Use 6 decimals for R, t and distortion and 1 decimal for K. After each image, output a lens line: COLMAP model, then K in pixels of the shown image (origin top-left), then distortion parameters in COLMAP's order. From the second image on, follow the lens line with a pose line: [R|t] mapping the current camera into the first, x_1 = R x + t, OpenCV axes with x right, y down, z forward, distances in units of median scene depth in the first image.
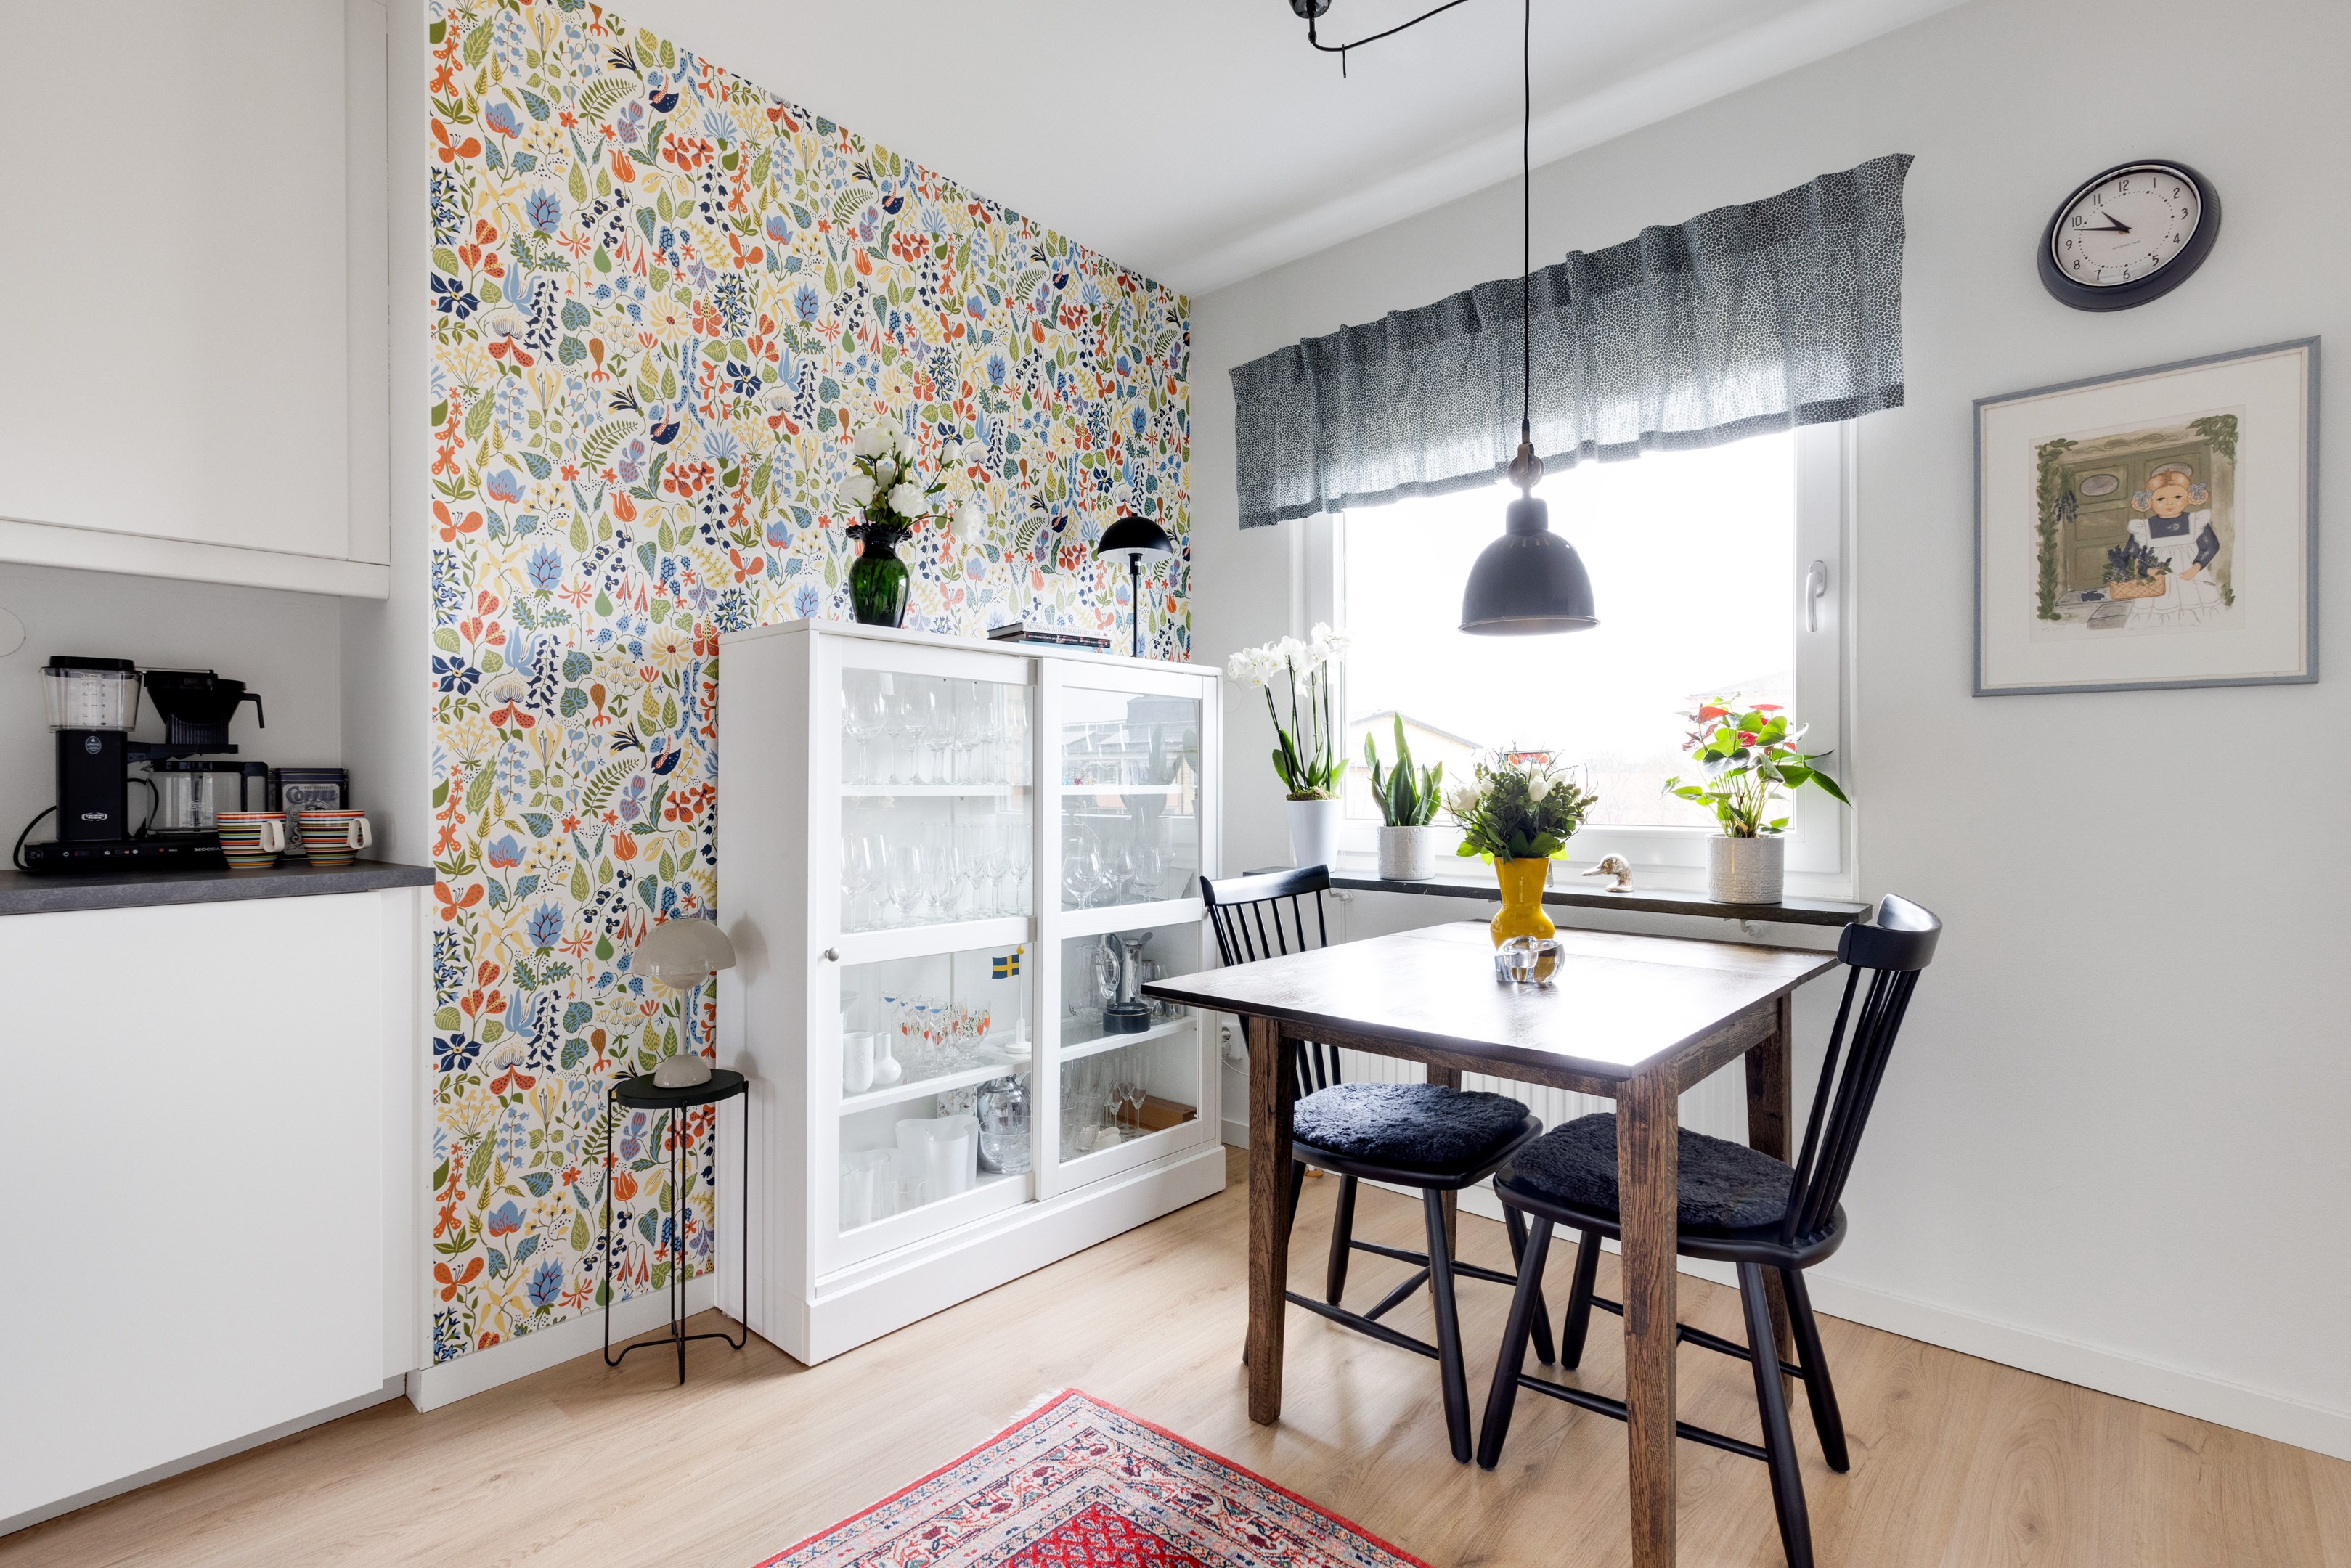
lens RADIAL K [[1075.1, 0, 1223.1], [0, 1075.1, 792.4], [0, 0, 1]] dist [-0.004370, -0.000360]
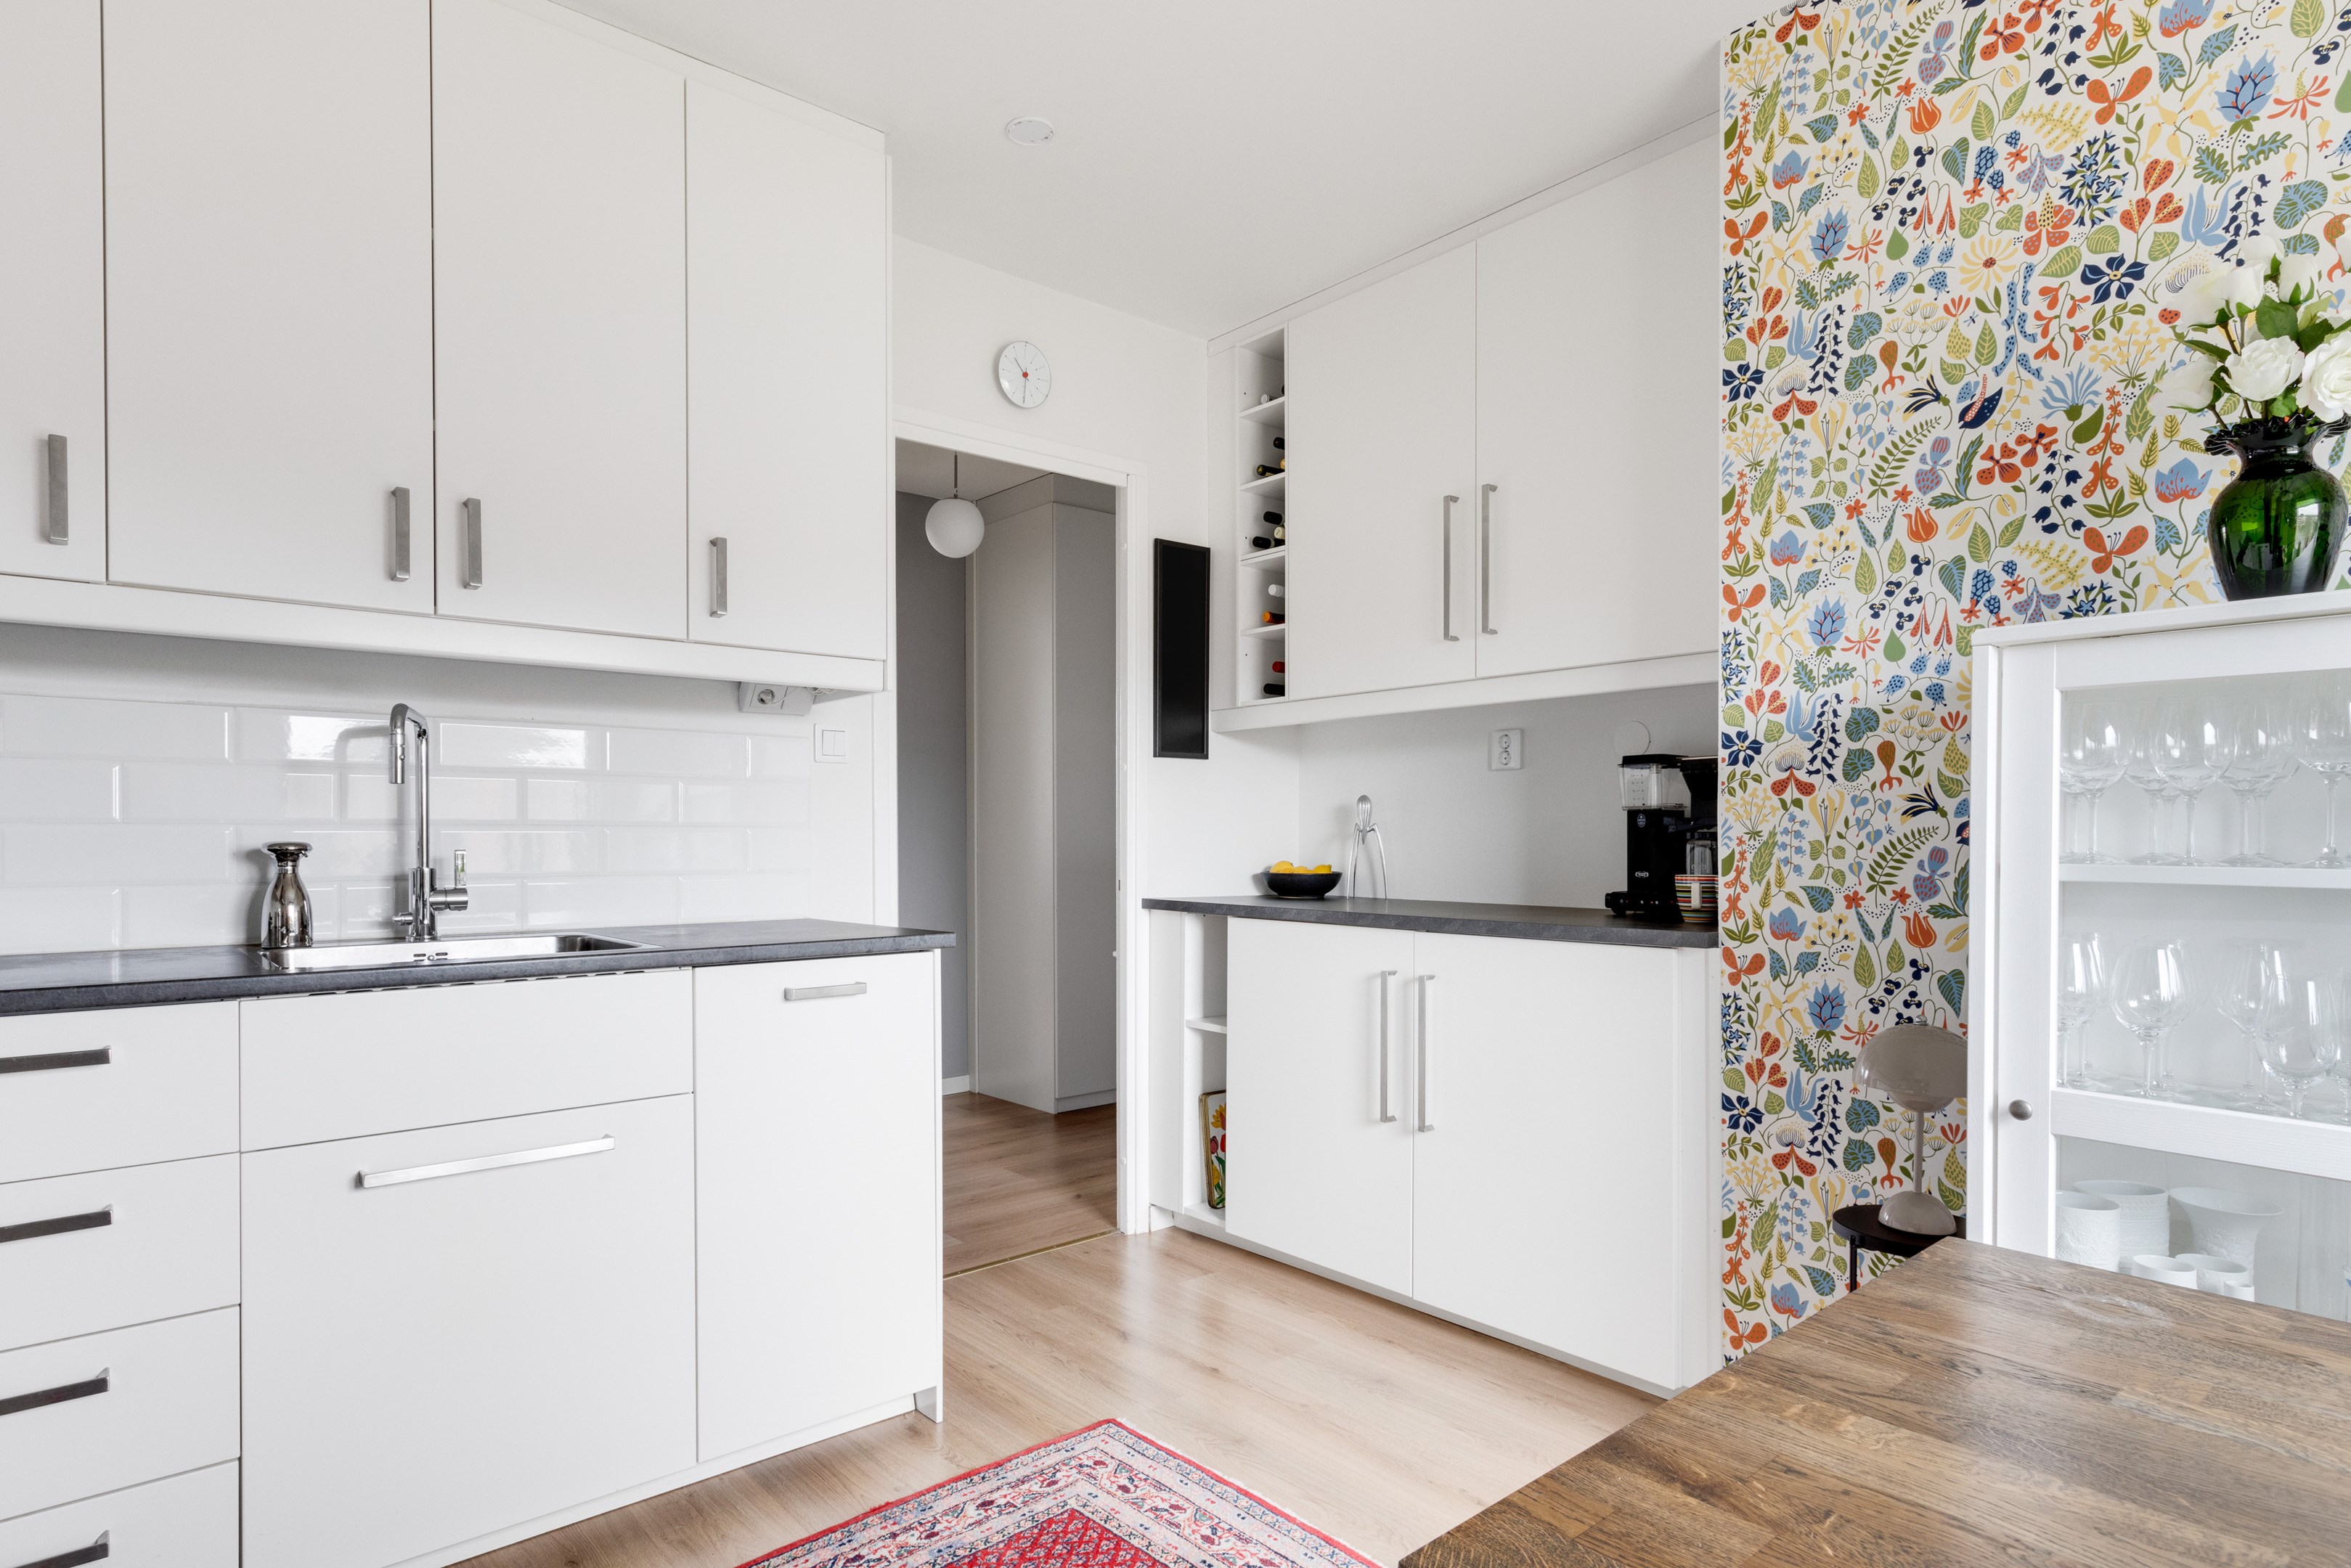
lens RADIAL K [[1274.5, 0, 1256.3], [0, 1274.5, 859.4], [0, 0, 1]] dist [-0.017621, -0.003444]
pose [[-0.140256, 0.022179, -0.989867, 0.525939], [-0.008088, 0.999690, 0.023545, -0.026307], [0.990082, 0.011308, -0.140034, 0.667740]]
